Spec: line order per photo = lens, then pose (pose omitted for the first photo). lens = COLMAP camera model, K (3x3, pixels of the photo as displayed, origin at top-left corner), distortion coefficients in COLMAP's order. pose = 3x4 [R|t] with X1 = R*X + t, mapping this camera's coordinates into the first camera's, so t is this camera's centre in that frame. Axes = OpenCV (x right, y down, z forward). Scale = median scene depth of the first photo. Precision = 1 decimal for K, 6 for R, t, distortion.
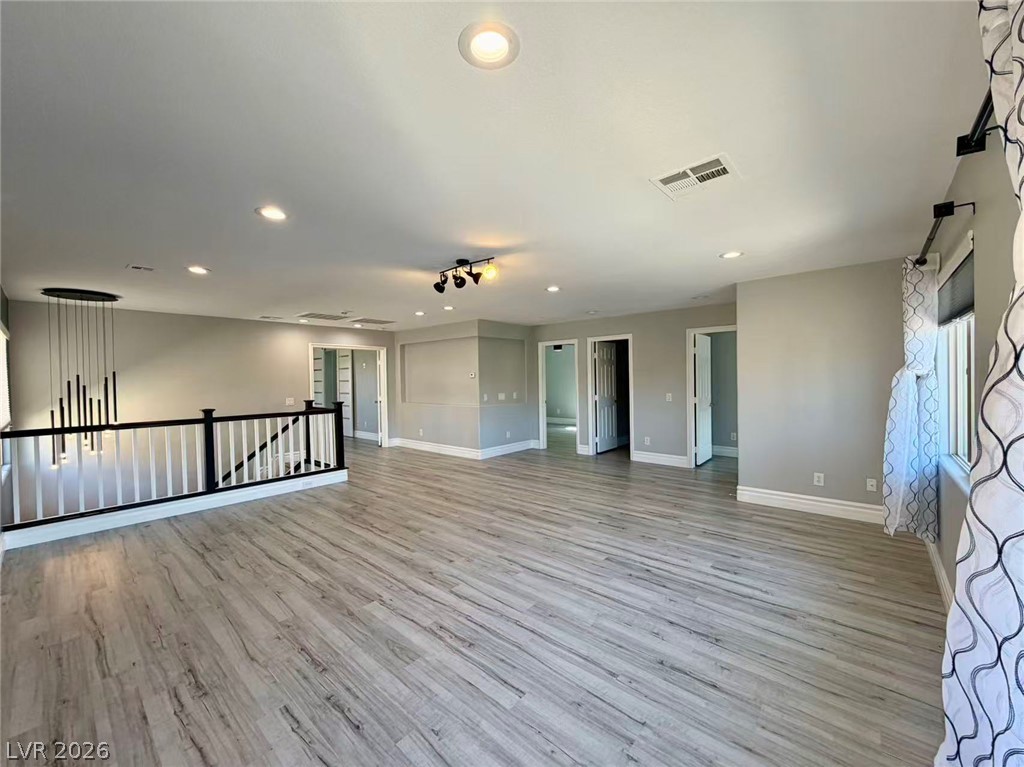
lens RADIAL K [[410.0, 0, 507.5], [0, 410.0, 382.7], [0, 0, 1]] dist [0.000332, -0.000752]
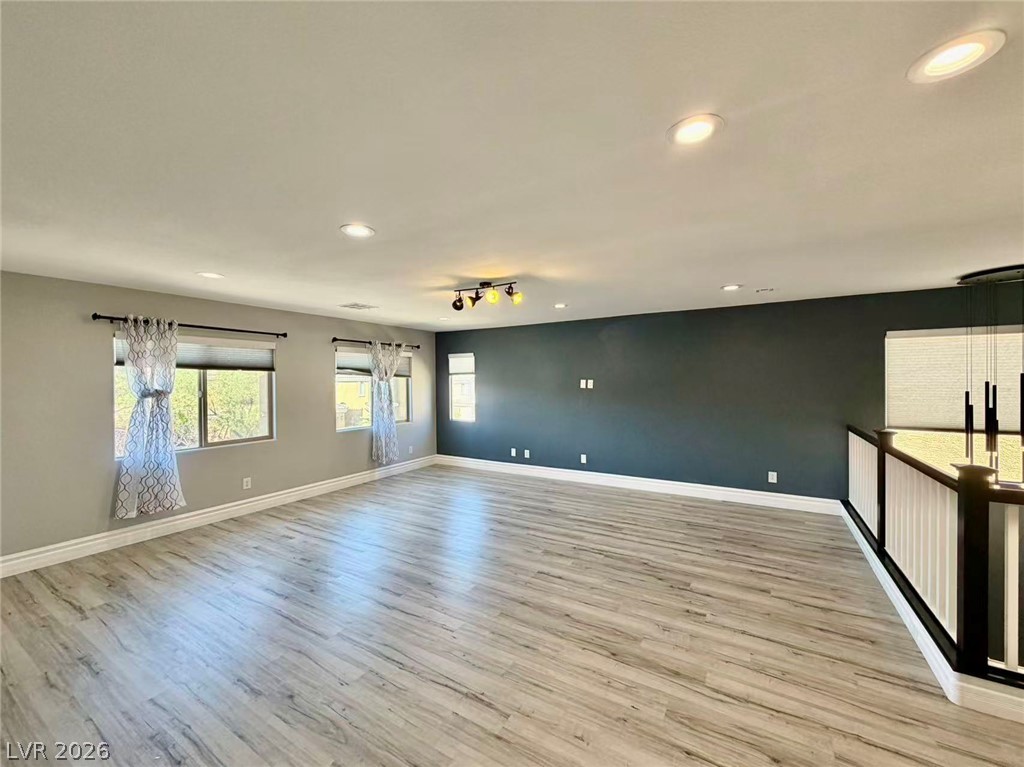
lens RADIAL K [[410.0, 0, 507.6], [0, 410.0, 383.7], [0, 0, 1]] dist [0.000332, -0.000752]
pose [[-0.984042, 0.025093, -0.176160, 0.029553], [0.021634, 0.999534, 0.021533, -0.057891], [0.176618, 0.017378, -0.984126, 2.071015]]
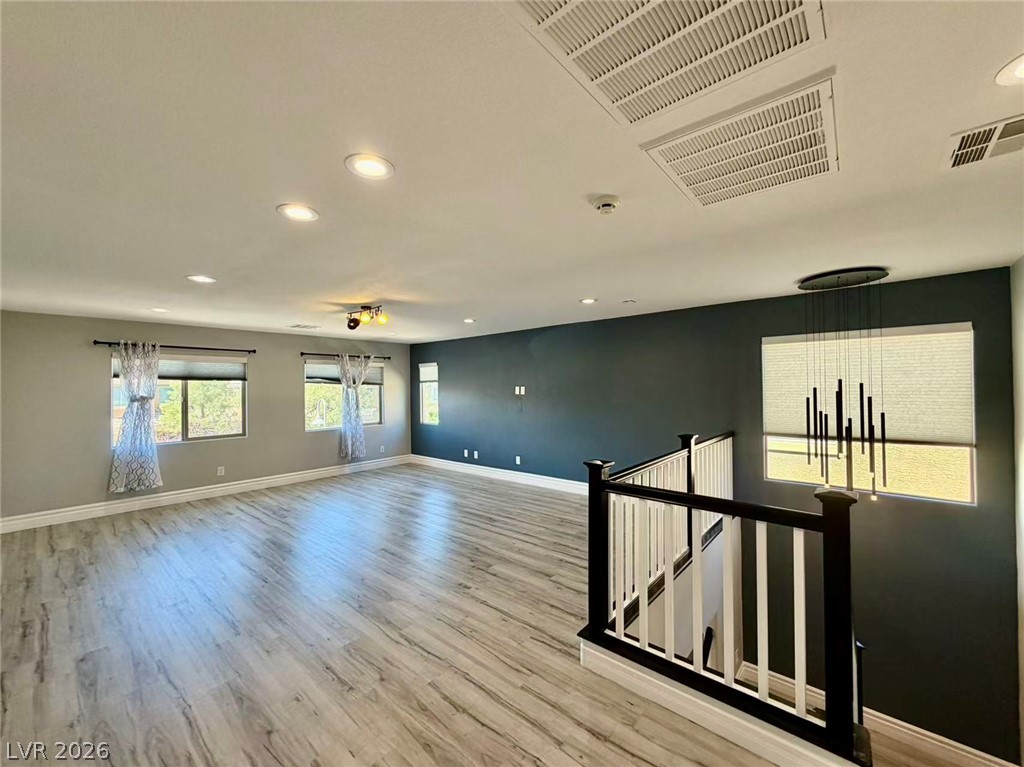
lens RADIAL K [[410.0, 0, 508.6], [0, 410.0, 385.5], [0, 0, 1]] dist [0.000332, -0.000752]
pose [[-0.999583, 0.028186, -0.006340, -0.537933], [0.028141, 0.999579, 0.007102, -0.049780], [0.006537, 0.006921, -0.999955, 2.282962]]
